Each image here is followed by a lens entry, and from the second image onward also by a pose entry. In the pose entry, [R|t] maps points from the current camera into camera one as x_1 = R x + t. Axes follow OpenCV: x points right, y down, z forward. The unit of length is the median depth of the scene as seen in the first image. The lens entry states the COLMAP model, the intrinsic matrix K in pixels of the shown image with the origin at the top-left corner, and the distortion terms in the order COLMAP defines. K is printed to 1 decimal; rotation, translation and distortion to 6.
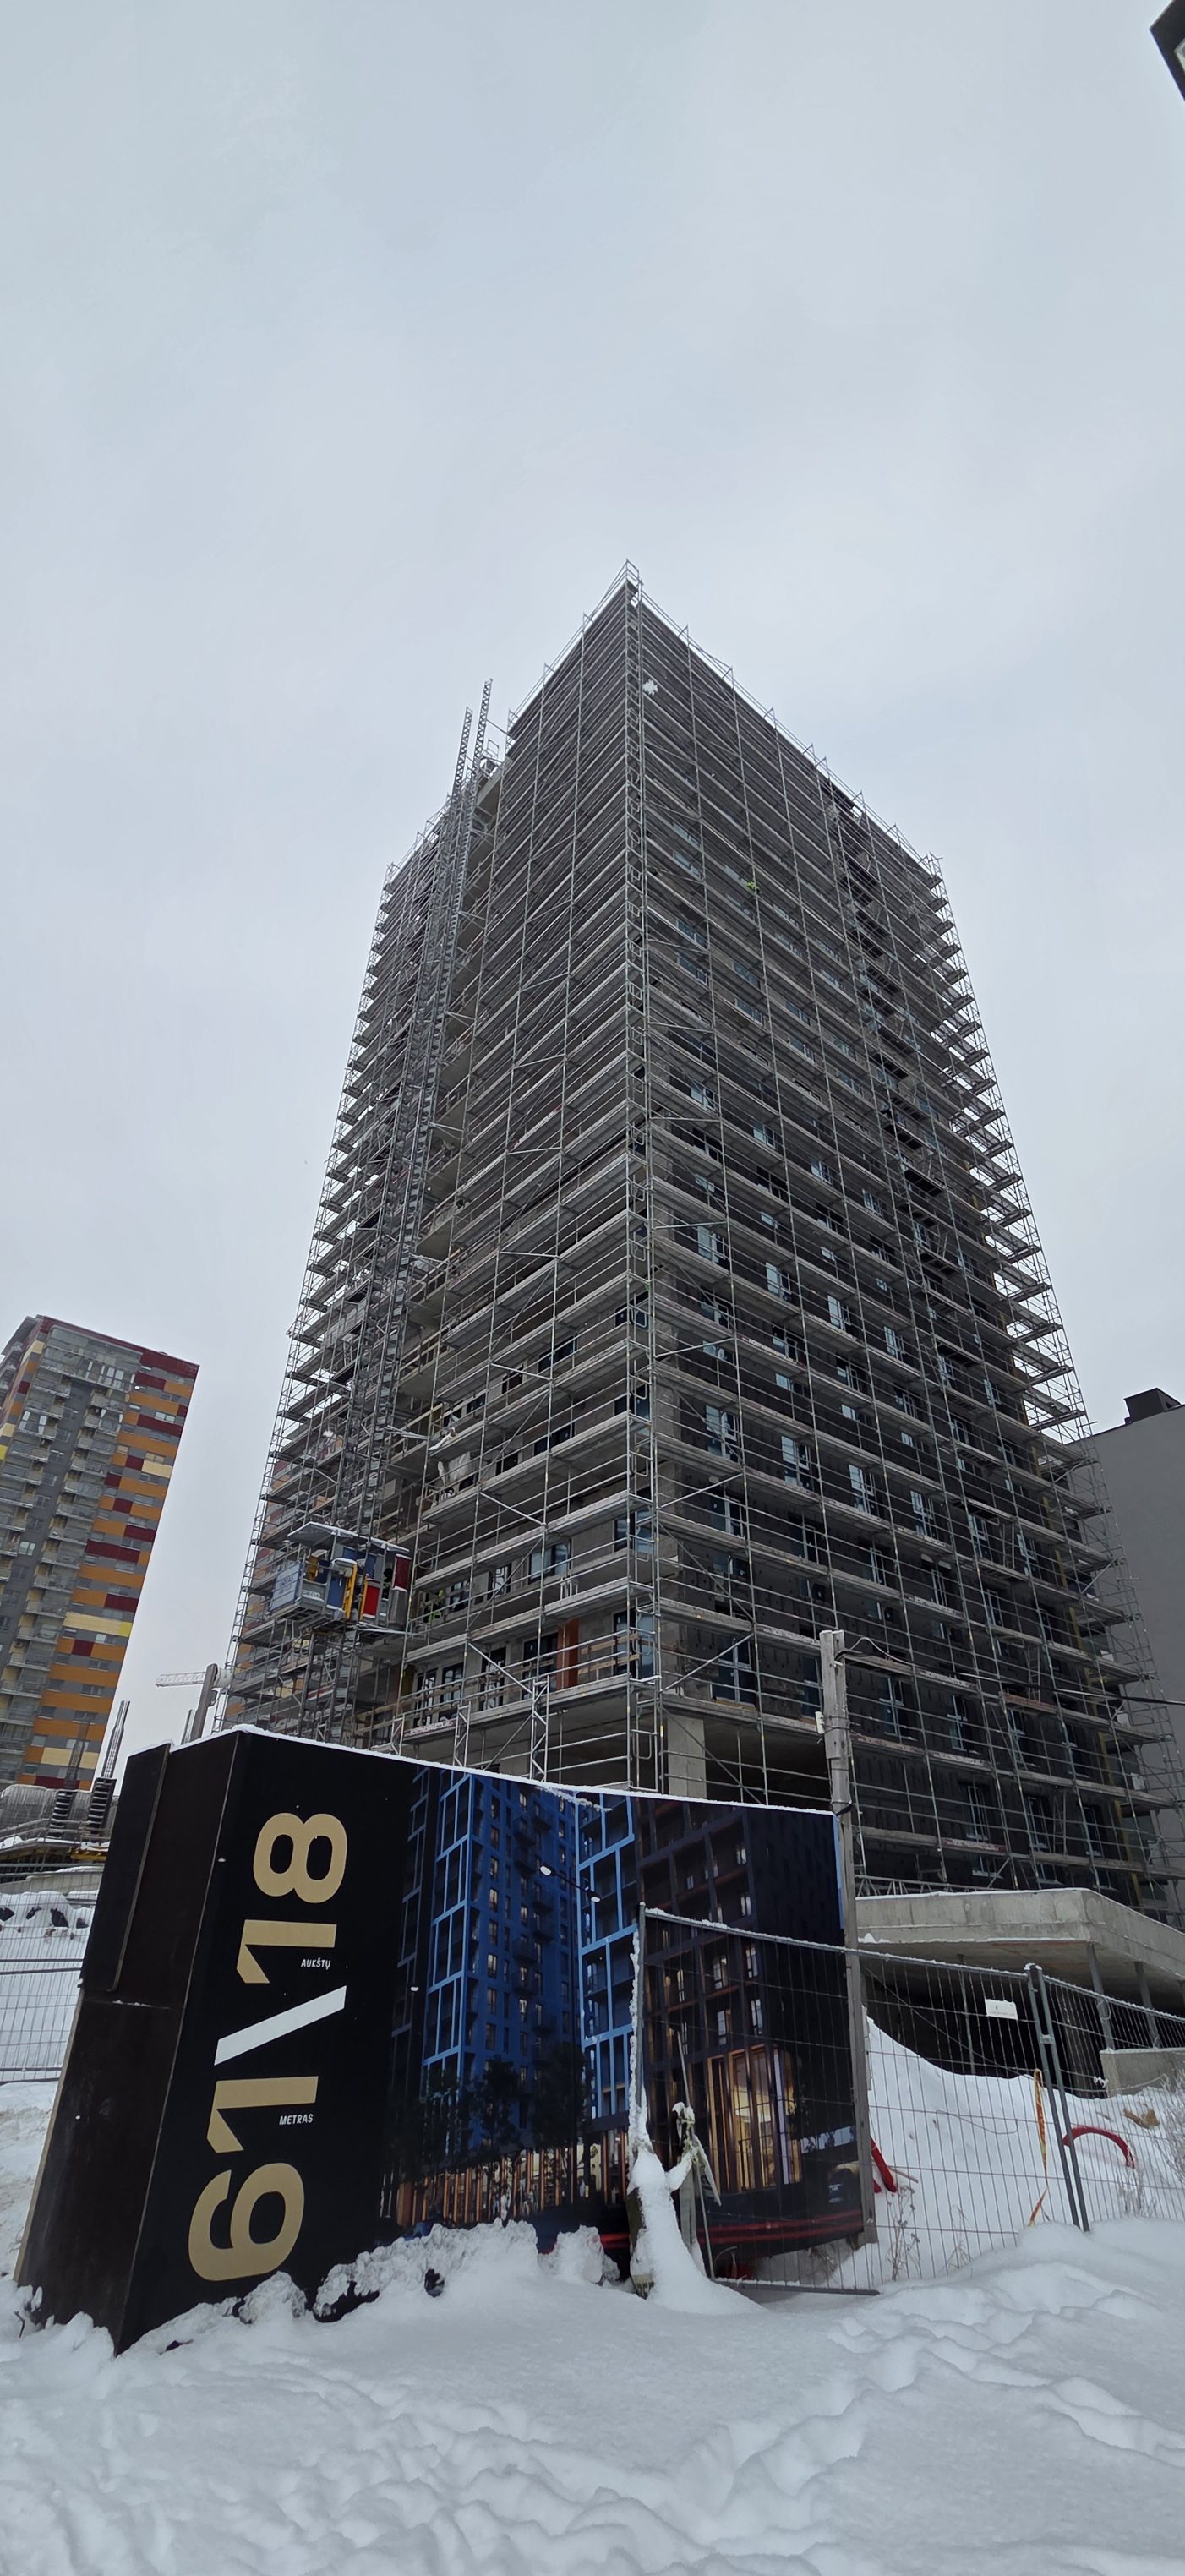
lens RADIAL K [[1036.7, 0, 592.5], [0, 1036.7, 1288.0], [0, 0, 1]] dist [-0.000050, -0.000186]
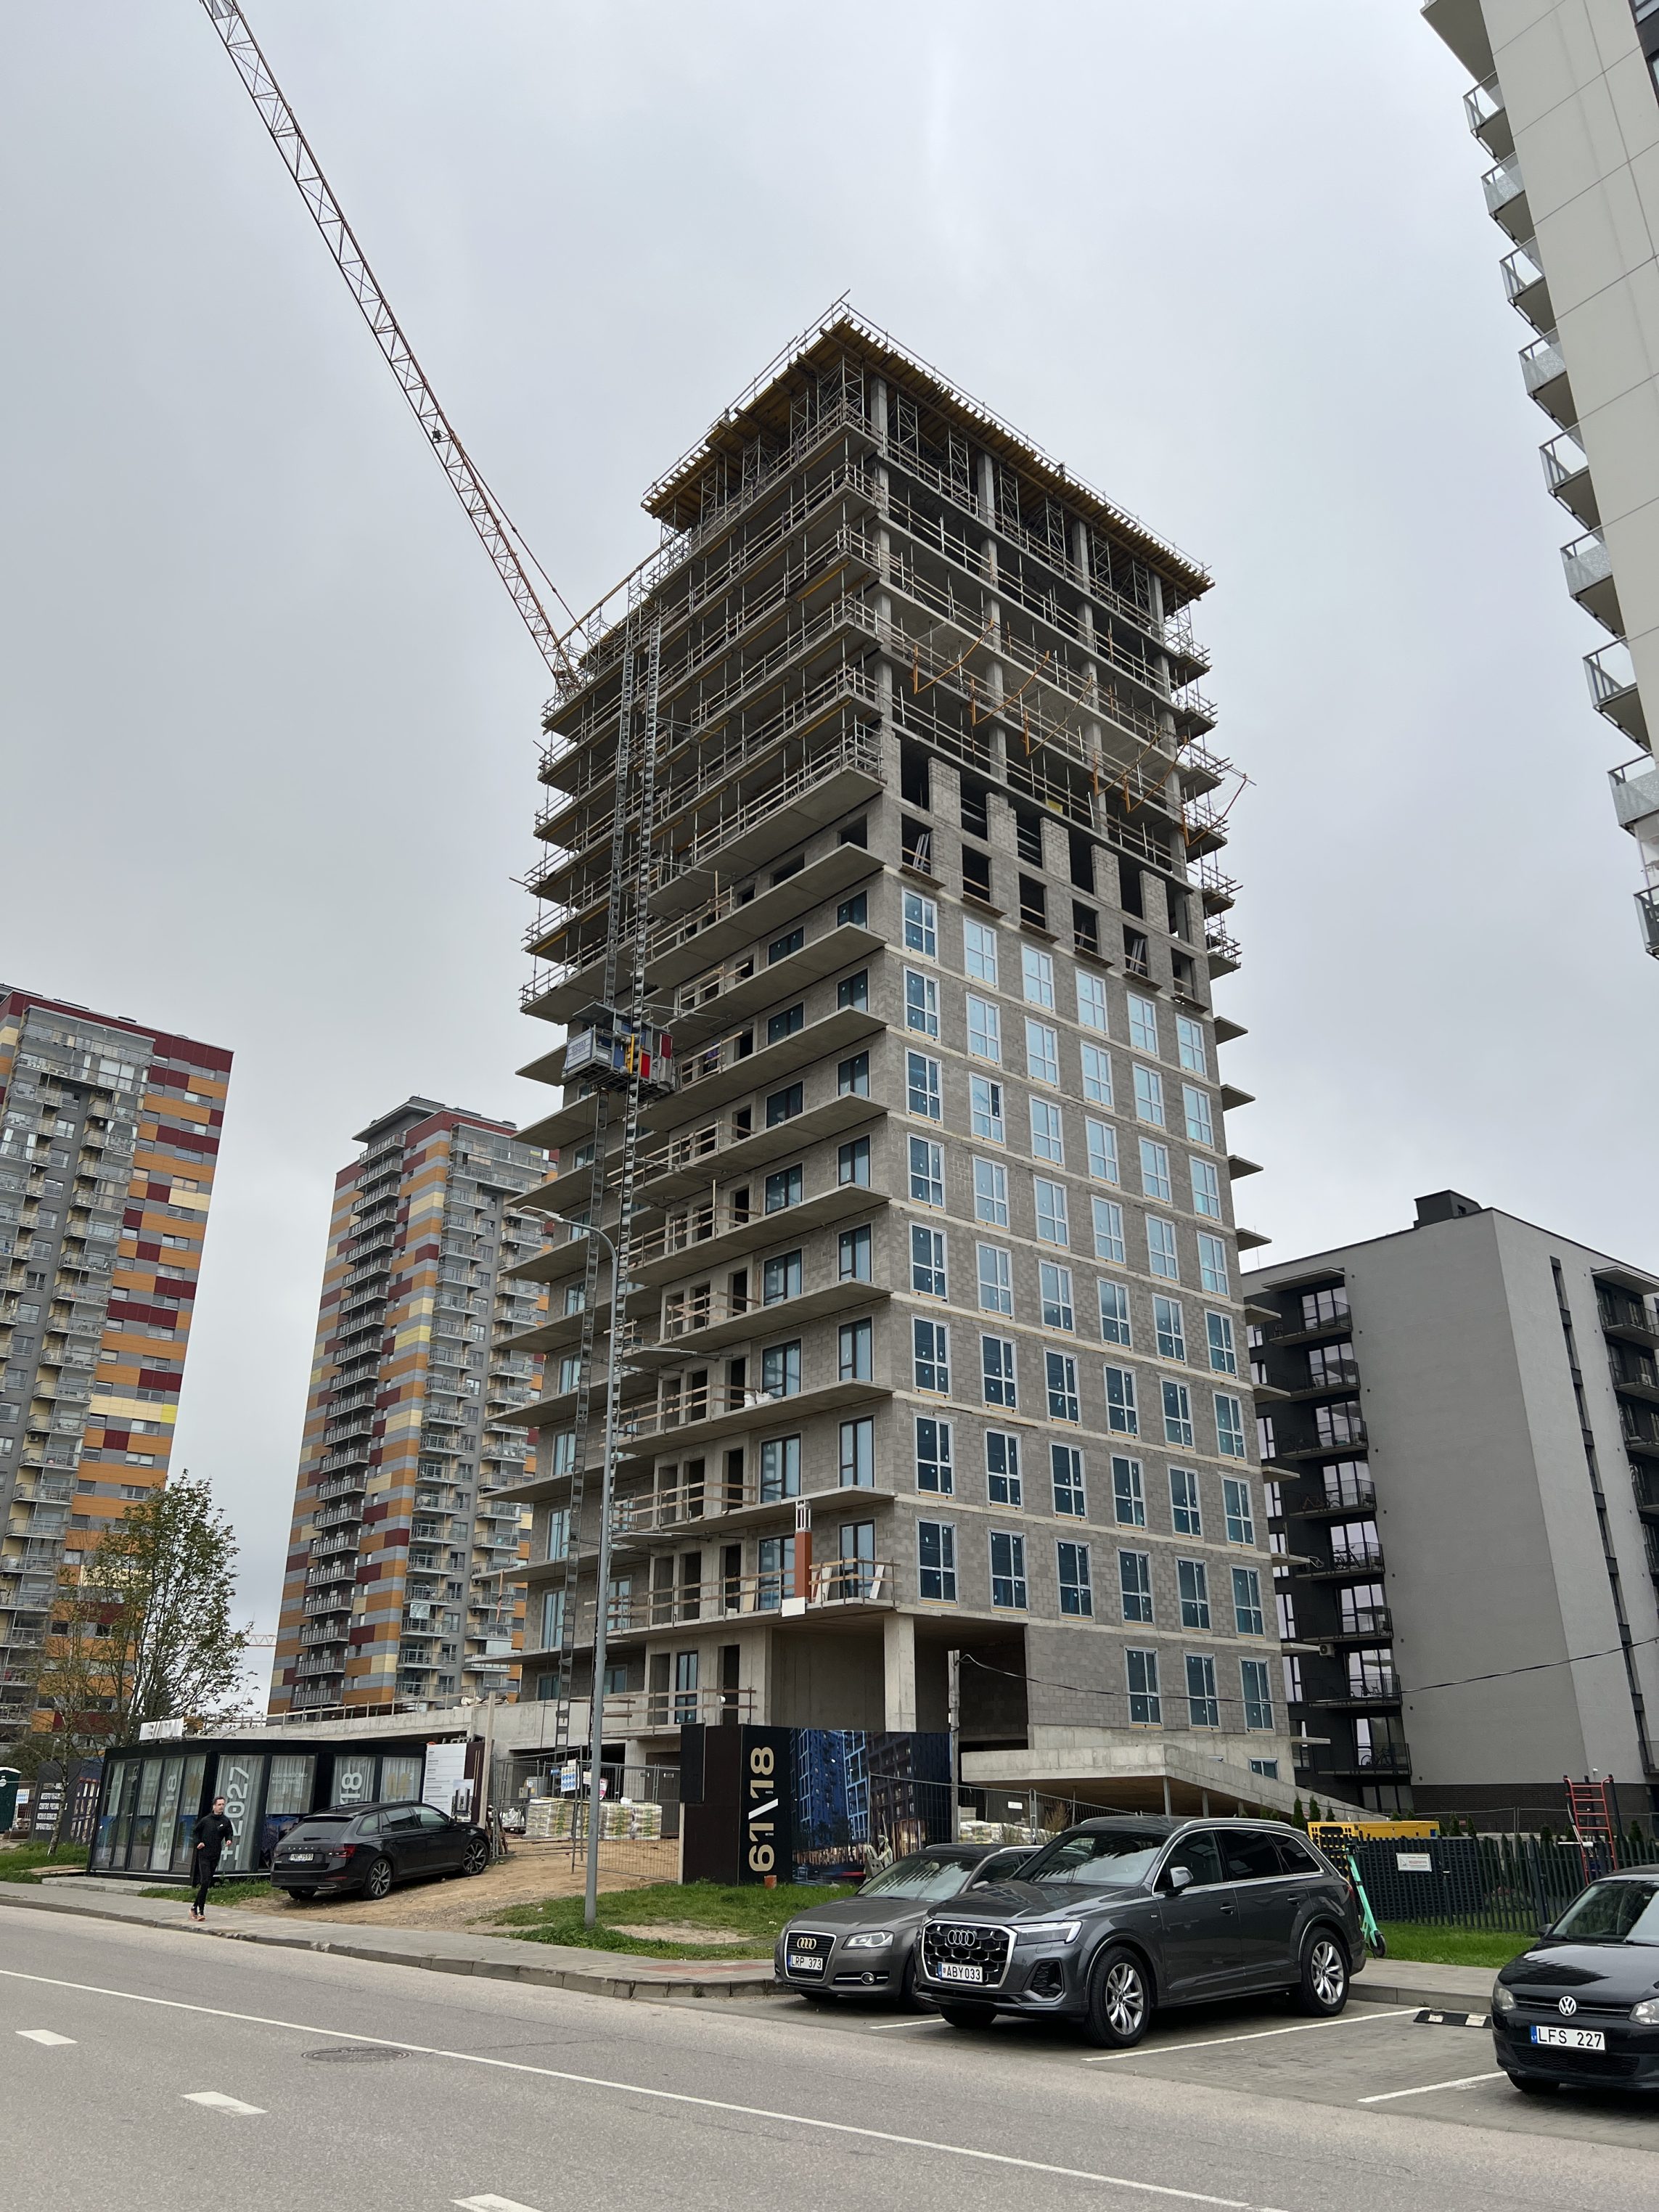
lens RADIAL K [[1631.2, 0, 829.5], [0, 1631.2, 1106.0], [0, 0, 1]] dist [0.025952, 0.002229]
pose [[0.999341, -0.005138, 0.035929, -0.011282], [-0.001161, 0.984895, 0.173147, -0.104005], [-0.036276, -0.173075, 0.984240, -0.162887]]
